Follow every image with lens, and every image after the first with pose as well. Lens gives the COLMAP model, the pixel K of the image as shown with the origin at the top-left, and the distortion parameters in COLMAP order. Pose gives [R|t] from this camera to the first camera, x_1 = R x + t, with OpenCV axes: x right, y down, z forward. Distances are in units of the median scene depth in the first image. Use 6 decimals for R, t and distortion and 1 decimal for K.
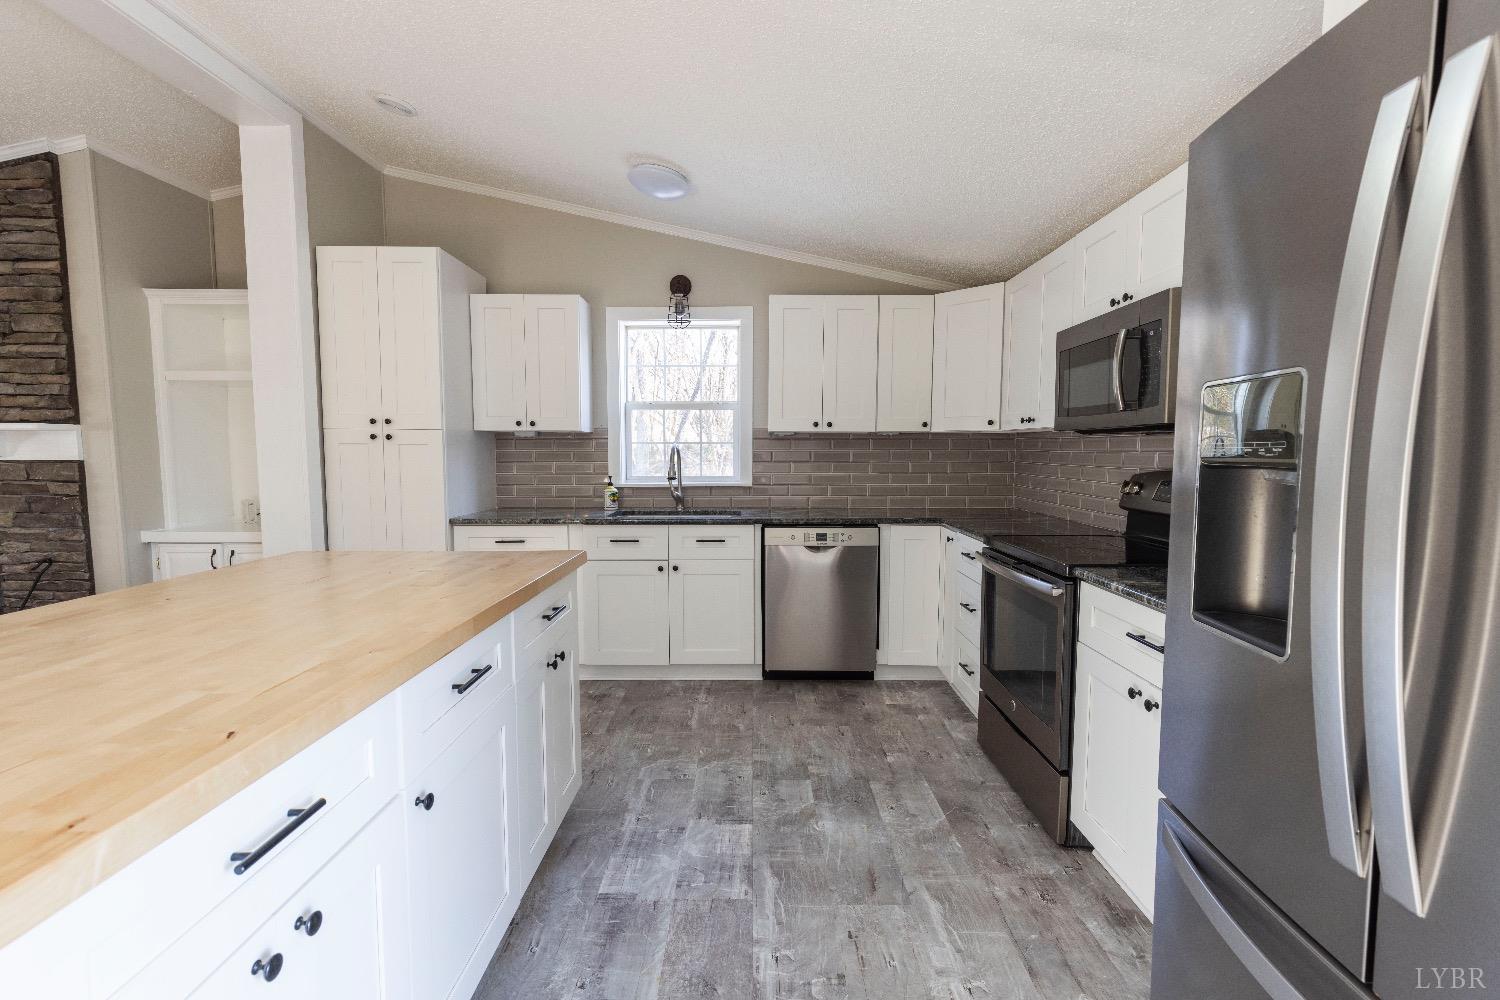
lens RADIAL K [[652.9, 0, 750.0], [0, 652.9, 500.0], [0, 0, 1]] dist [0.000685, 0.000357]
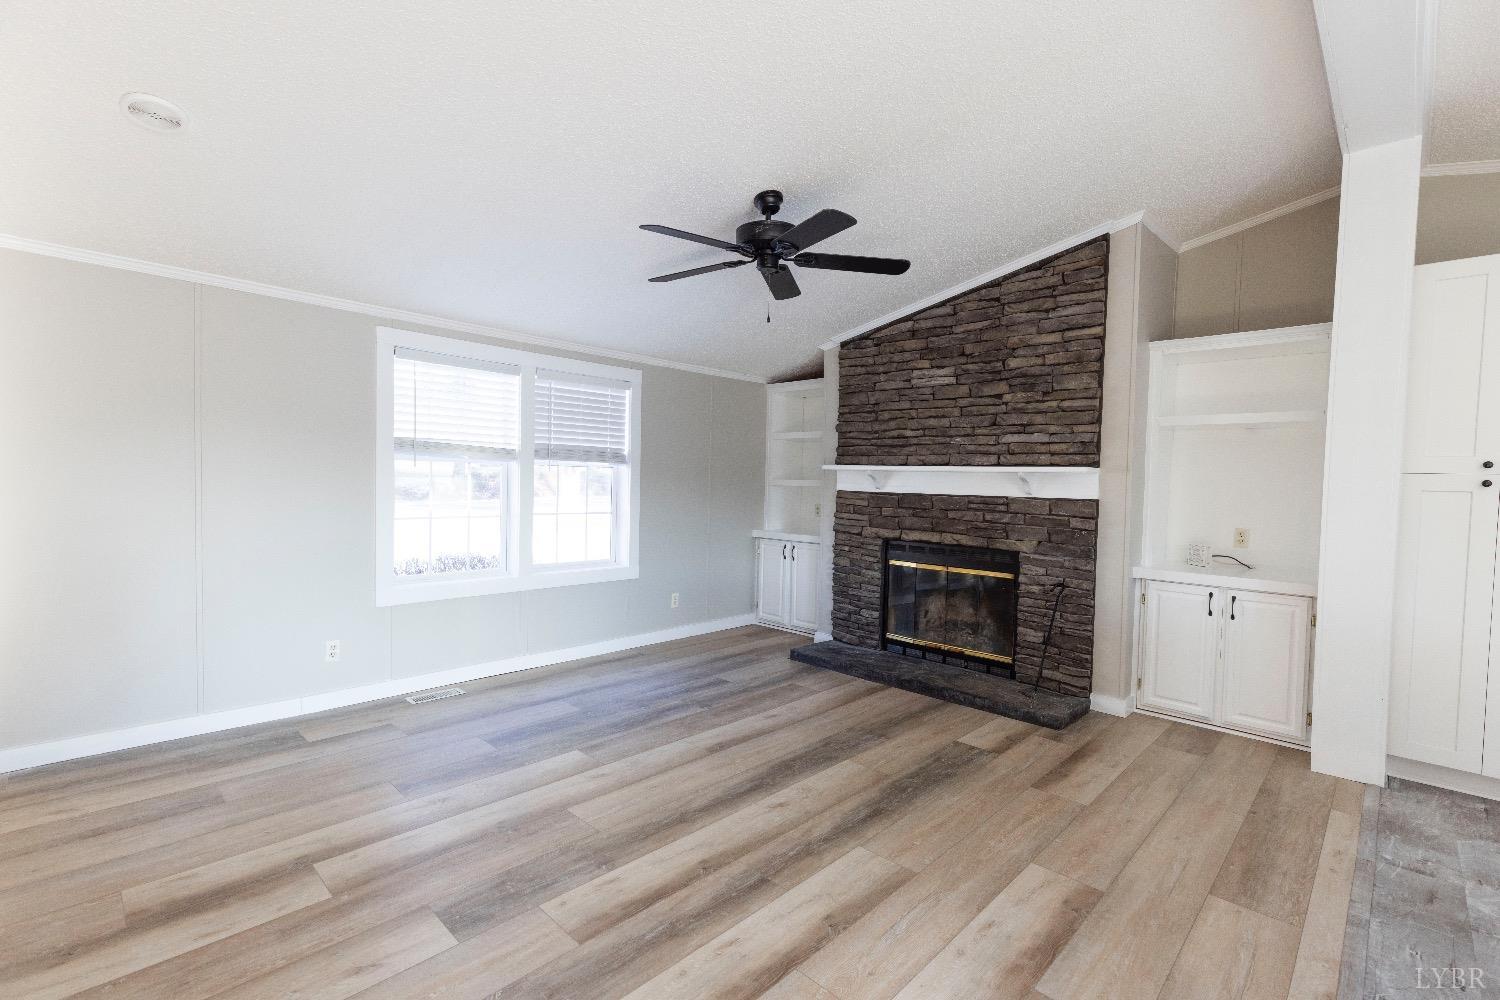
lens RADIAL K [[652.9, 0, 750.0], [0, 652.9, 500.0], [0, 0, 1]] dist [0.000685, 0.000357]
pose [[0.729433, 0.036595, -0.683072, -0.703214], [-0.074667, 0.996861, -0.026329, 0.014508], [0.679965, 0.070208, 0.729876, -0.229296]]
